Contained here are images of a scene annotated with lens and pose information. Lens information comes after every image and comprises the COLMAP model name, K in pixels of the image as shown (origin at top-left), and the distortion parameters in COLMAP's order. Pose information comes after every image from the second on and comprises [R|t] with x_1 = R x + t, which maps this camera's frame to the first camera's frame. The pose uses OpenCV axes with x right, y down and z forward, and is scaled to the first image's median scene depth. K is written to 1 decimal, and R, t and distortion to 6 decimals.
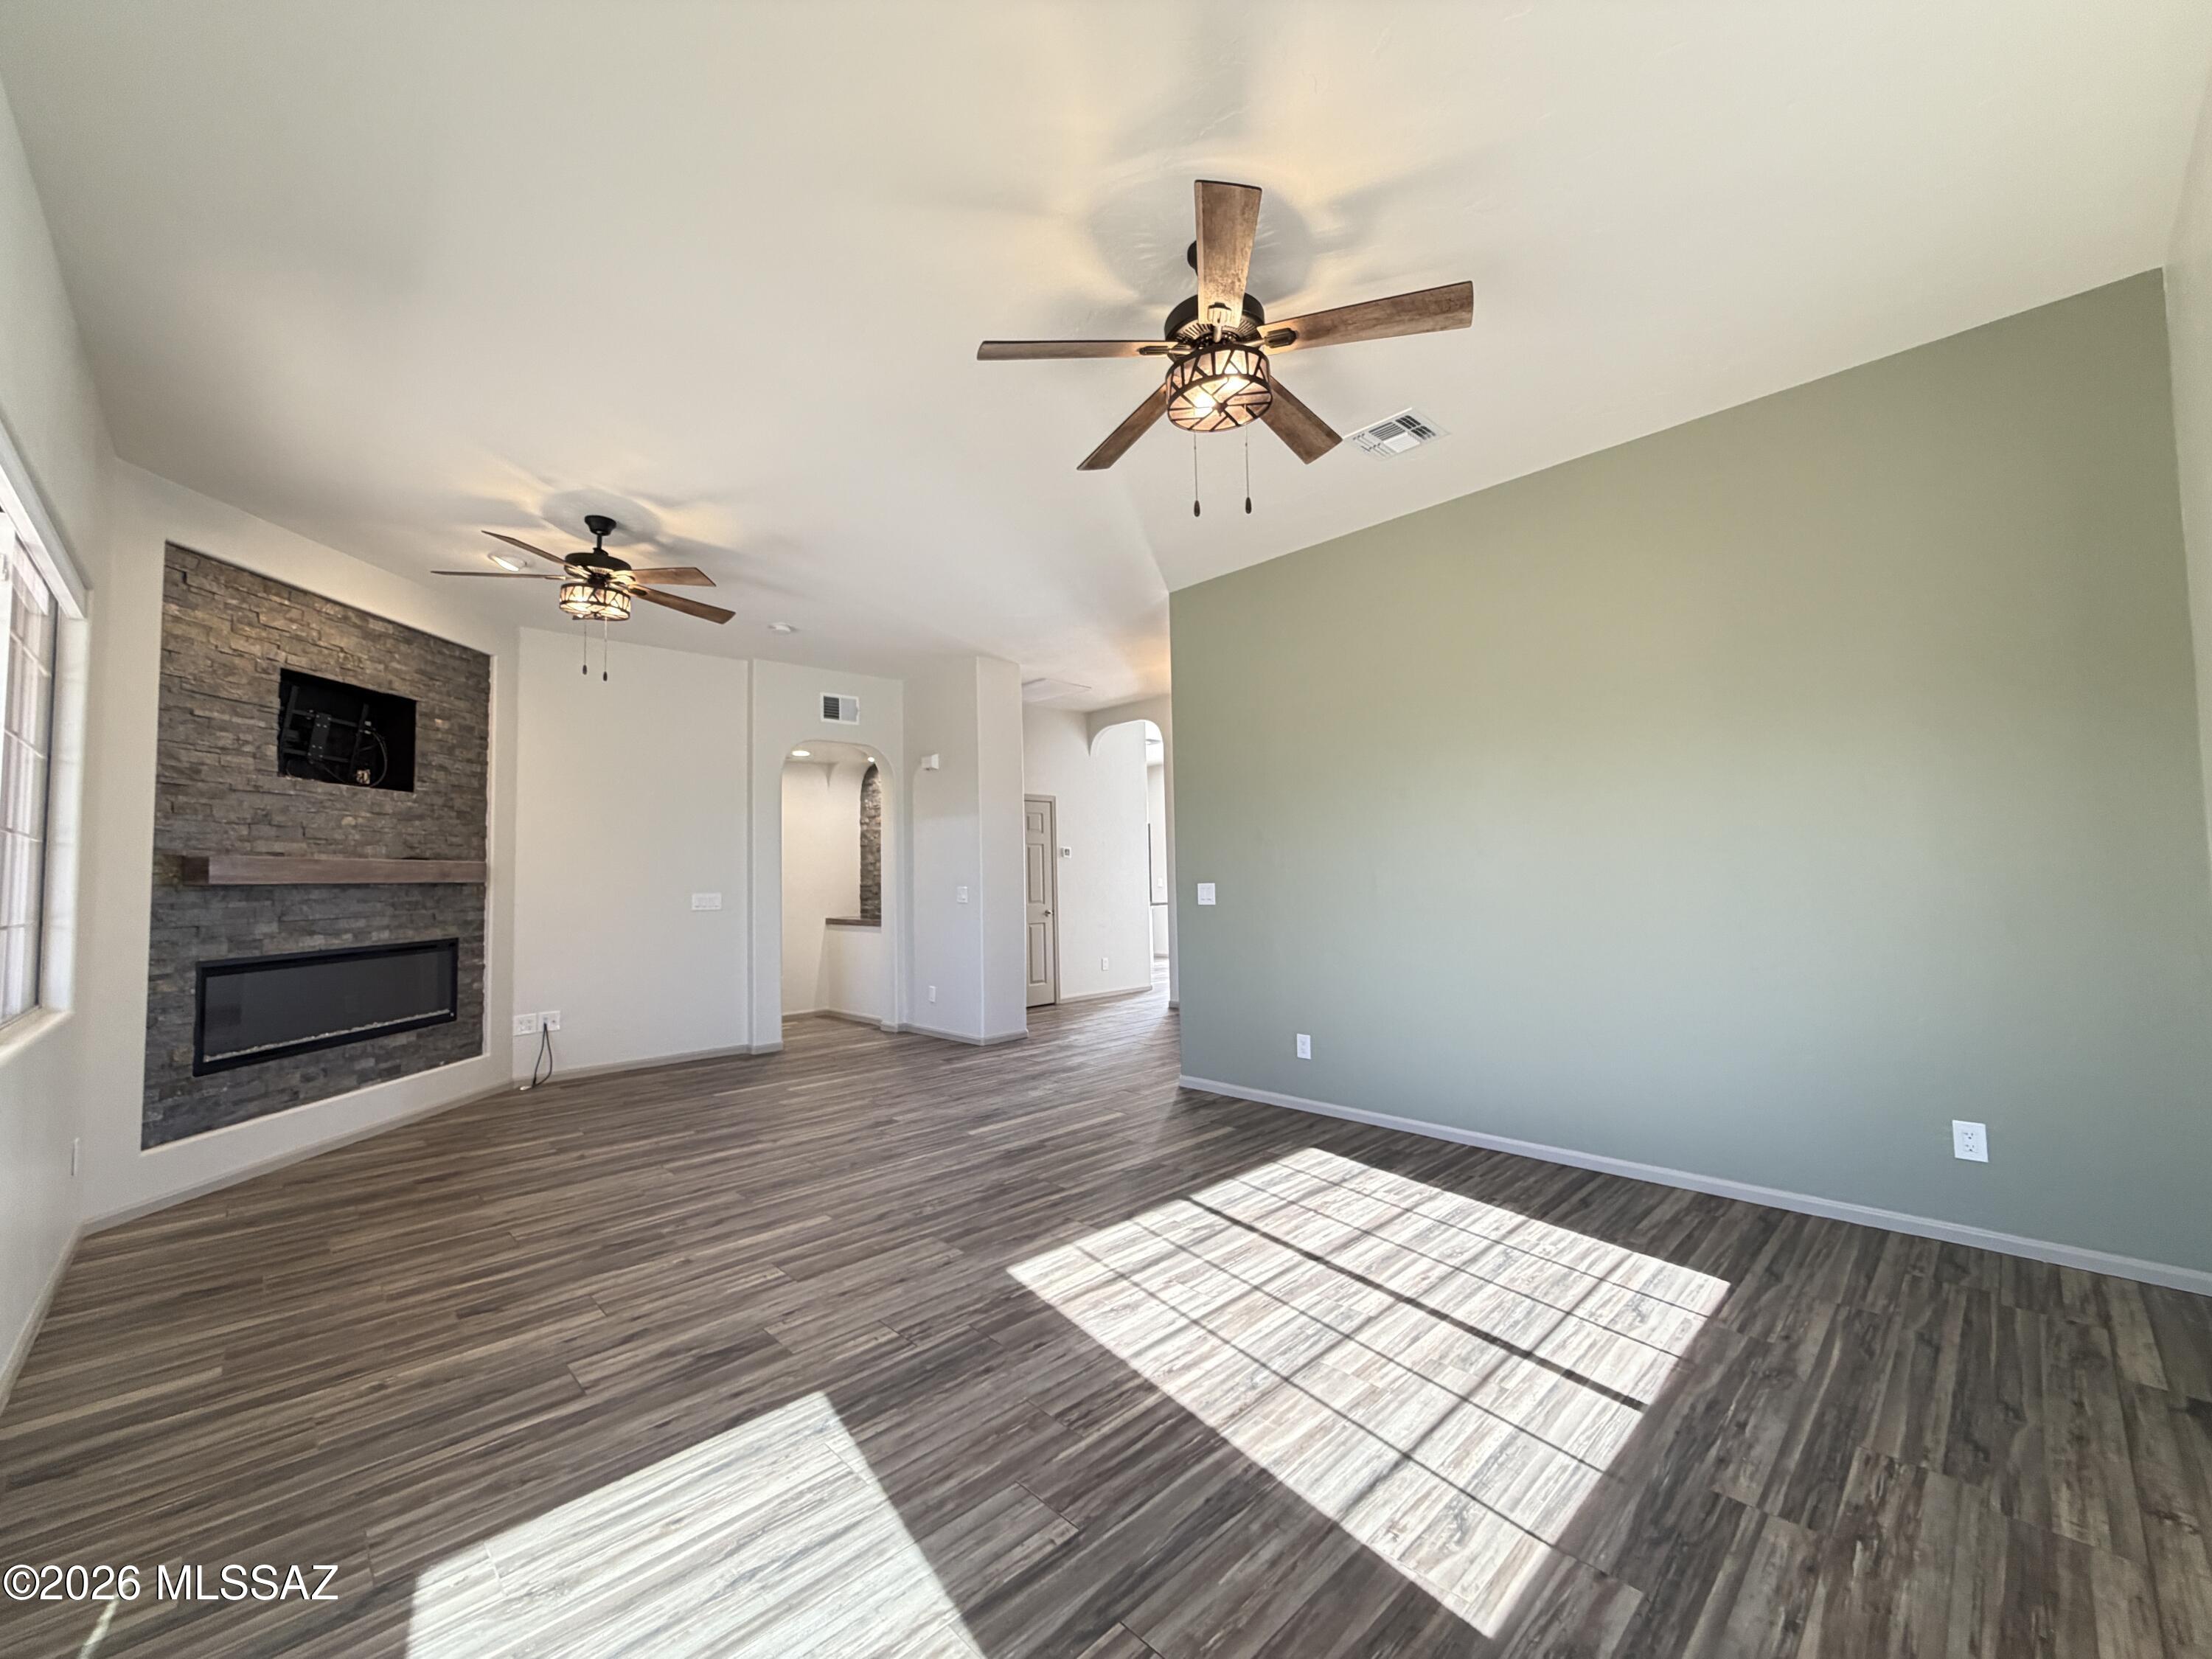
lens RADIAL K [[885.4, 0, 1098.6], [0, 885.4, 831.6], [0, 0, 1]] dist [0.001239, -0.000165]
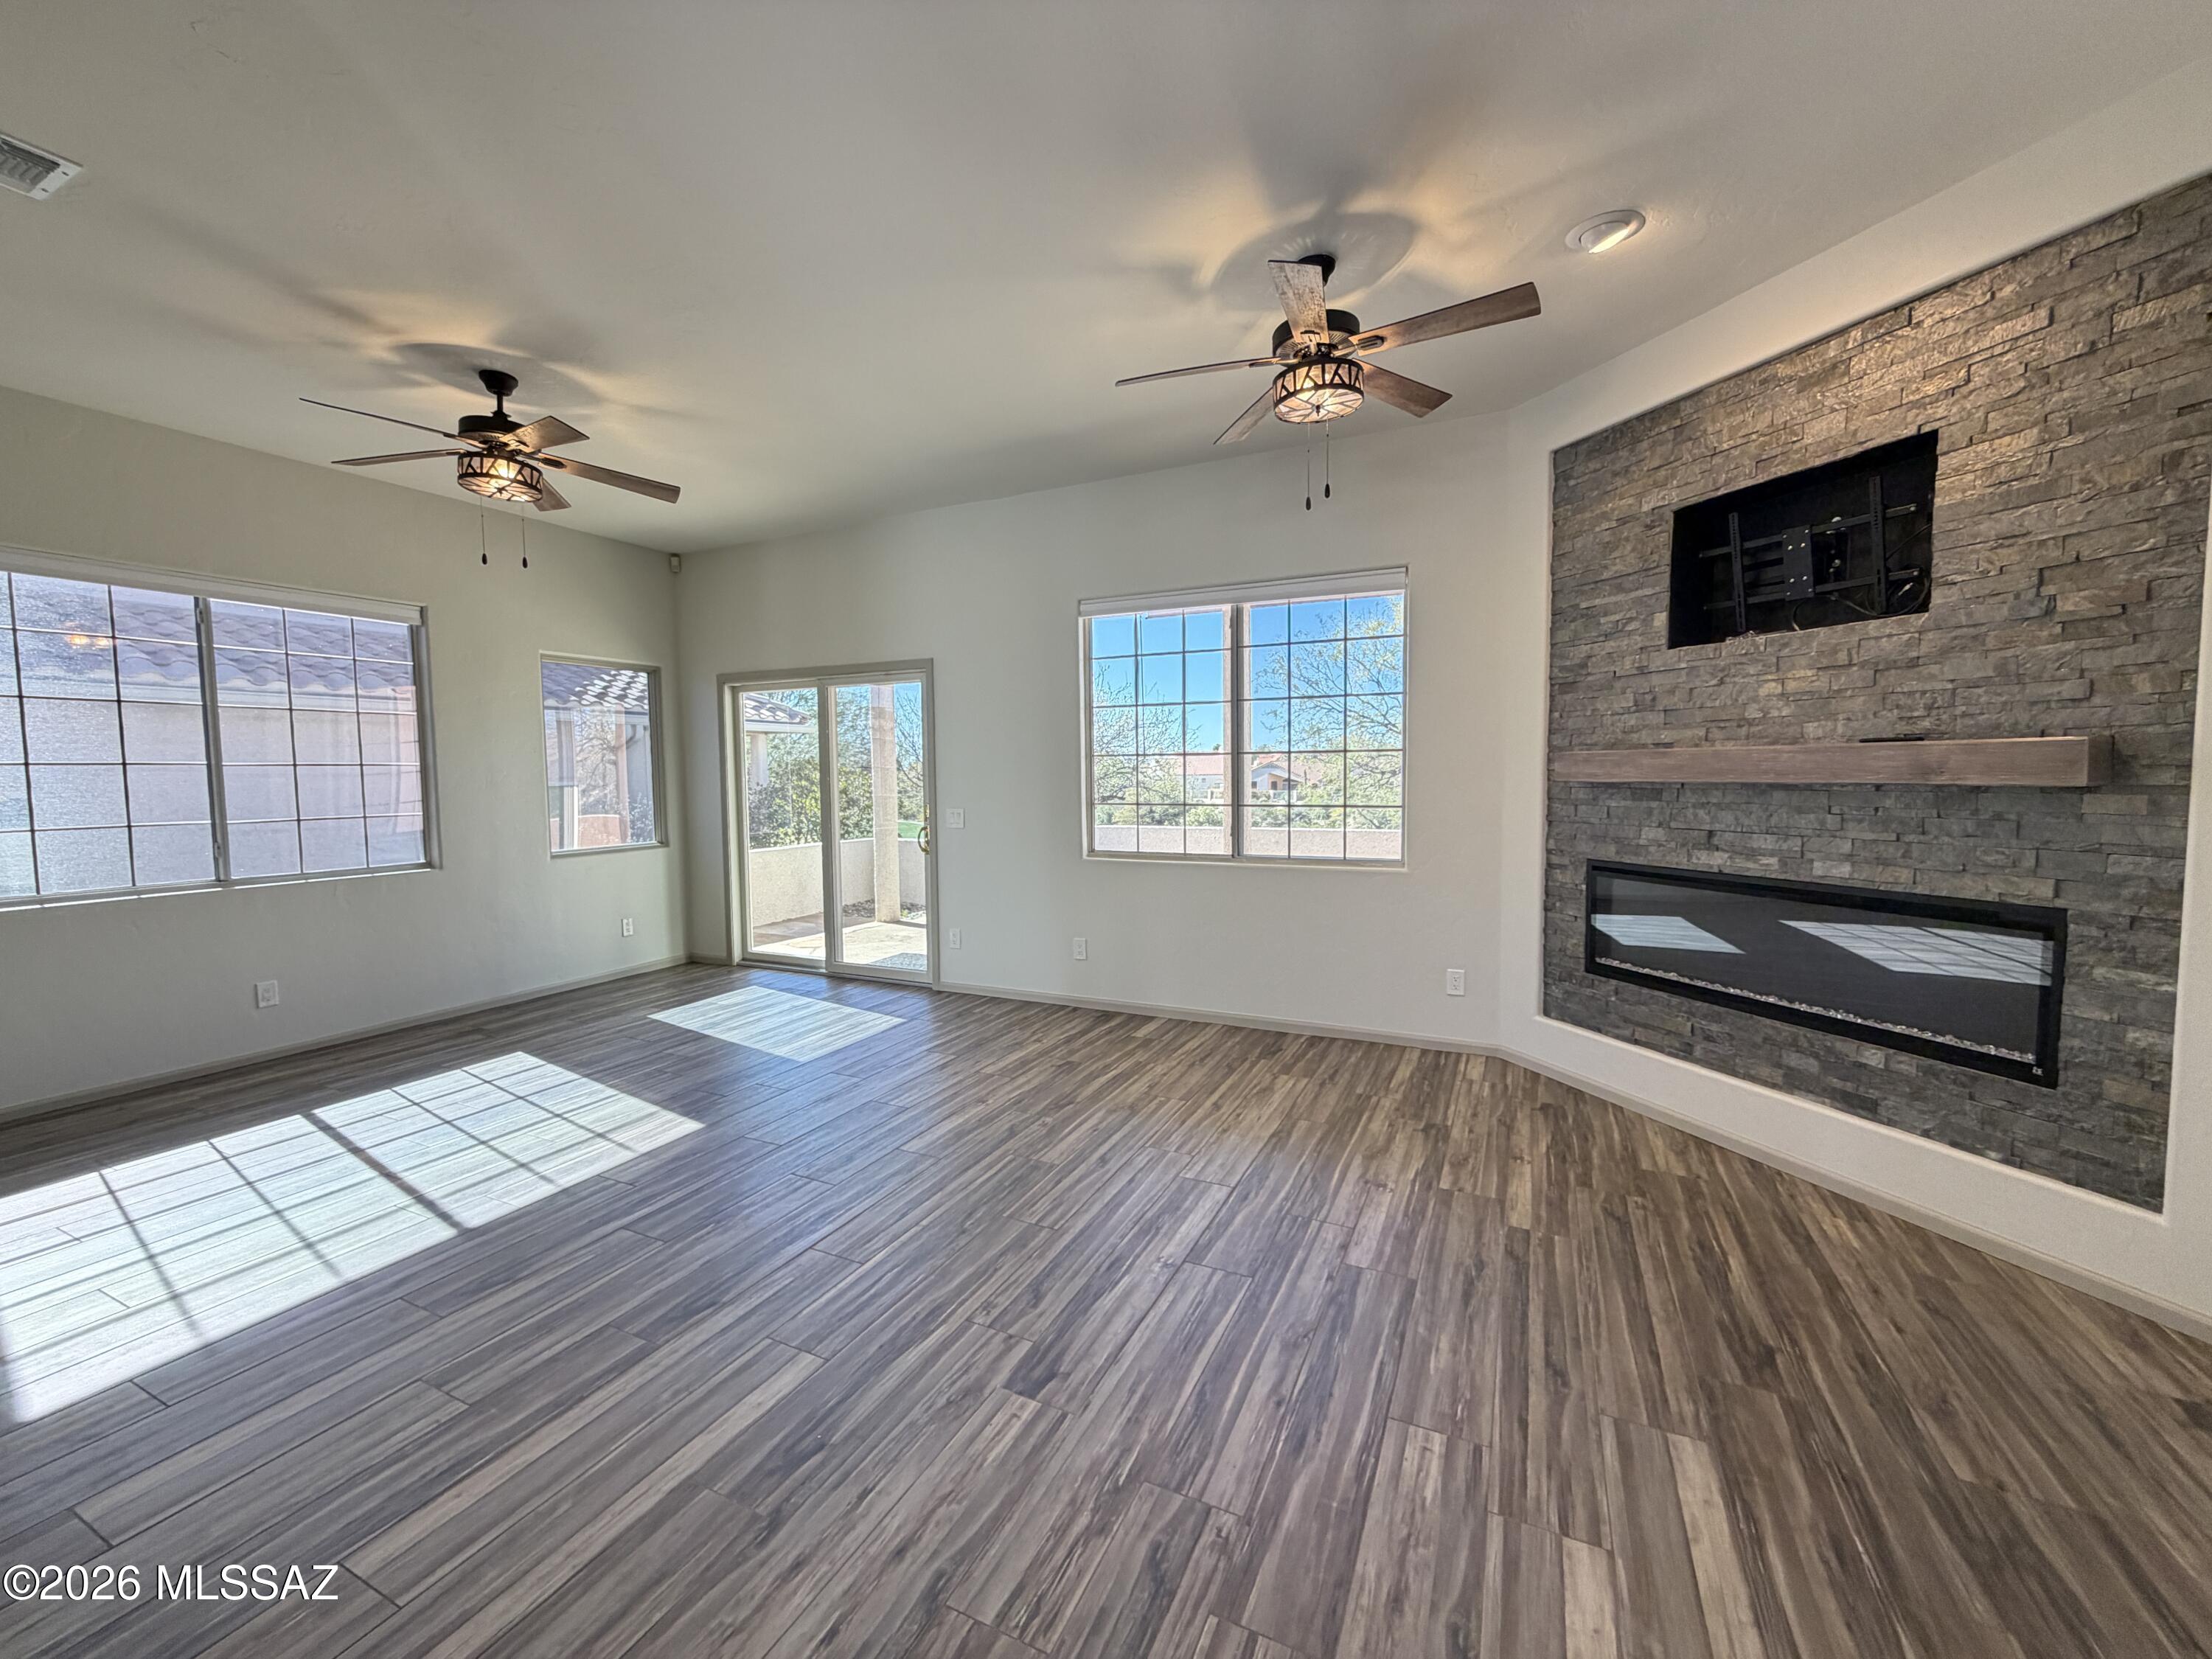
lens RADIAL K [[885.4, 0, 1099.0], [0, 885.4, 823.3], [0, 0, 1]] dist [0.001239, -0.000165]
pose [[-0.938032, 0.055434, -0.342086, -0.160643], [0.052007, 0.998462, 0.019189, 0.058147], [0.342623, 0.000209, -0.939473, 1.691549]]
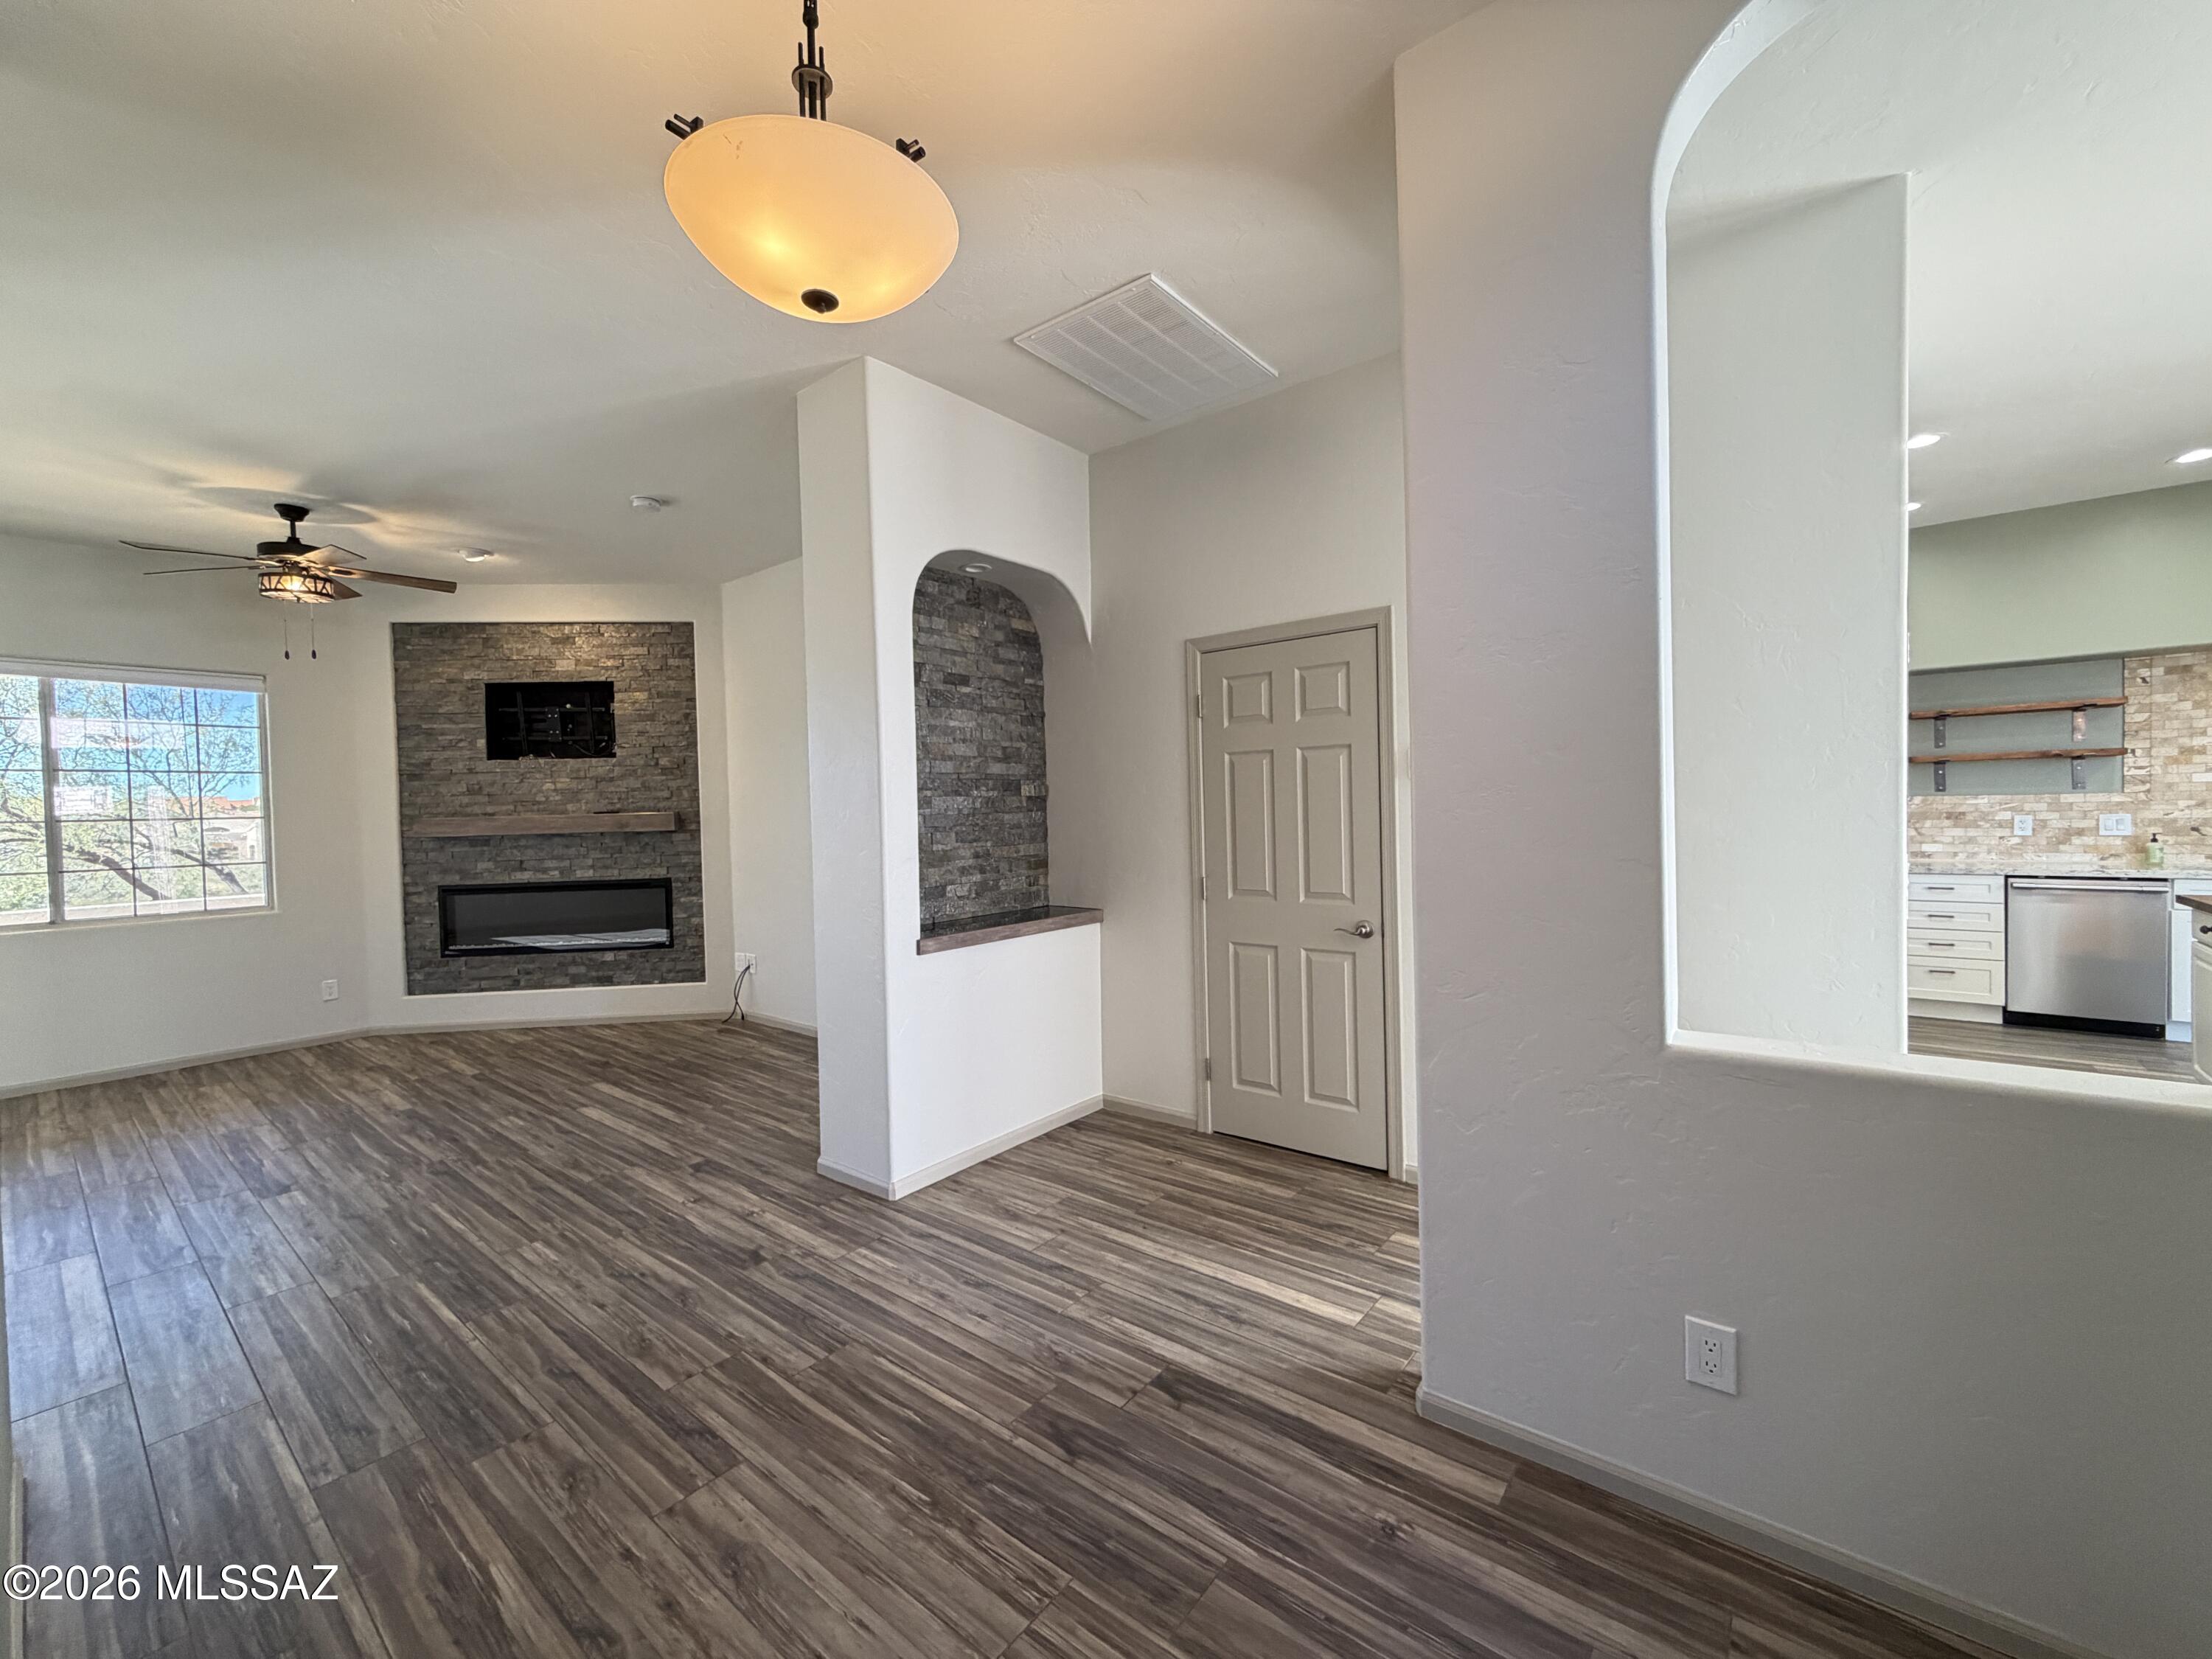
lens RADIAL K [[885.4, 0, 1100.6], [0, 885.4, 828.8], [0, 0, 1]] dist [0.001239, -0.000165]
pose [[0.128402, 0.043955, -0.990748, 0.669323], [0.074417, 0.995774, 0.053822, 0.047884], [0.988926, -0.080639, 0.124589, 1.915865]]
